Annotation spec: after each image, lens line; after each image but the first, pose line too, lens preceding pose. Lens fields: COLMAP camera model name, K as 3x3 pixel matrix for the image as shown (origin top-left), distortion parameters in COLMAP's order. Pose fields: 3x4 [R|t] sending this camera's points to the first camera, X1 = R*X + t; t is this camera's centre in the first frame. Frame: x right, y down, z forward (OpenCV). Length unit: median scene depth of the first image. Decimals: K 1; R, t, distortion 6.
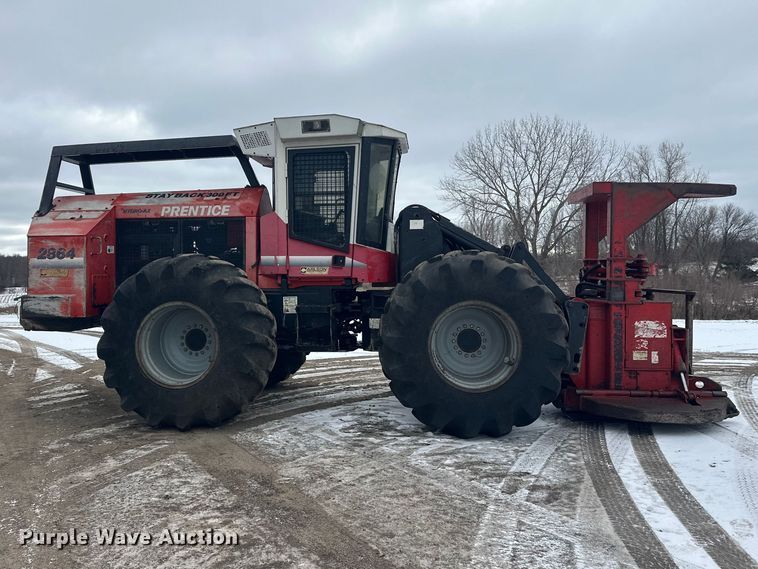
lens RADIAL K [[639.3, 0, 379.4], [0, 639.3, 269.8], [0, 0, 1]] dist [0.058482, -0.087572]
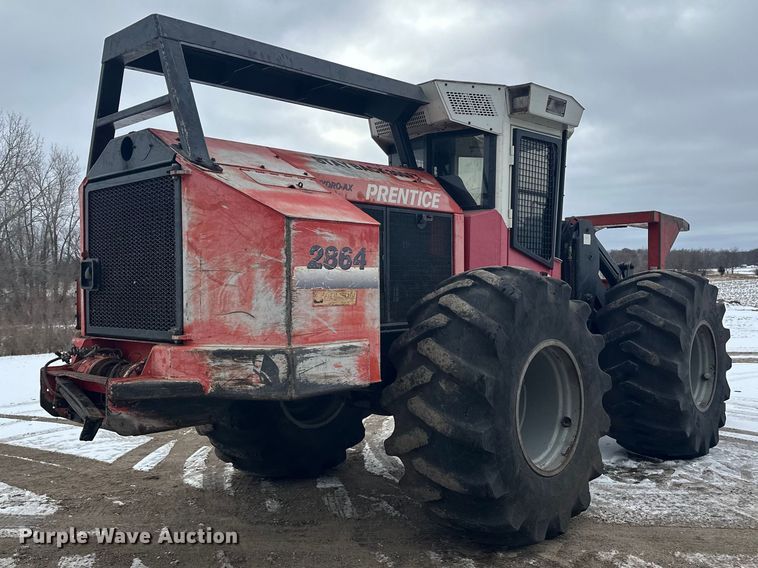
lens RADIAL K [[727.0, 0, 380.2], [0, 727.0, 300.7], [0, 0, 1]] dist [0.082541, -0.024334]
pose [[0.538380, -0.014194, 0.842583, -0.952021], [0.009950, 0.999896, 0.010487, 0.001548], [-0.842643, 0.002737, 0.538465, 0.679596]]
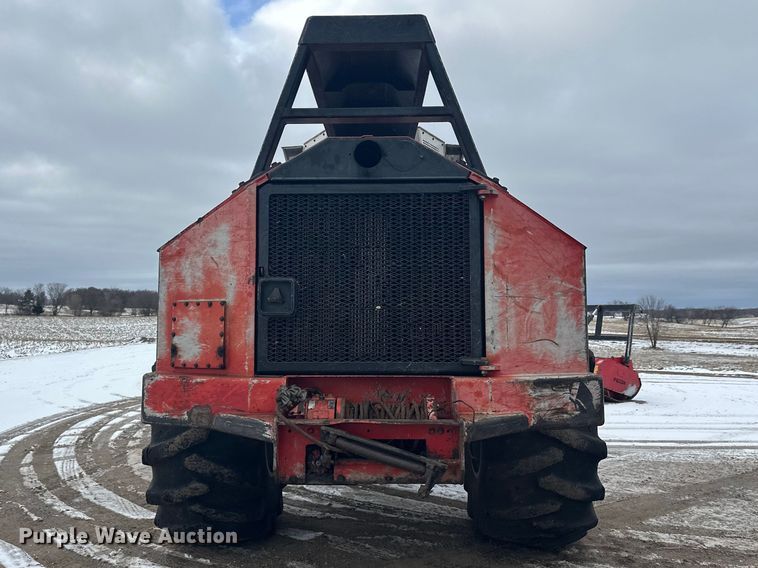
lens RADIAL K [[680.4, 0, 347.5], [0, 680.4, 285.1], [0, 0, 1]] dist [0.187931, -0.354638]
pose [[-0.170066, 0.065714, 0.983239, -1.033983], [0.008663, 0.997835, -0.065191, 0.006825], [-0.985395, -0.002569, -0.170267, 1.350186]]
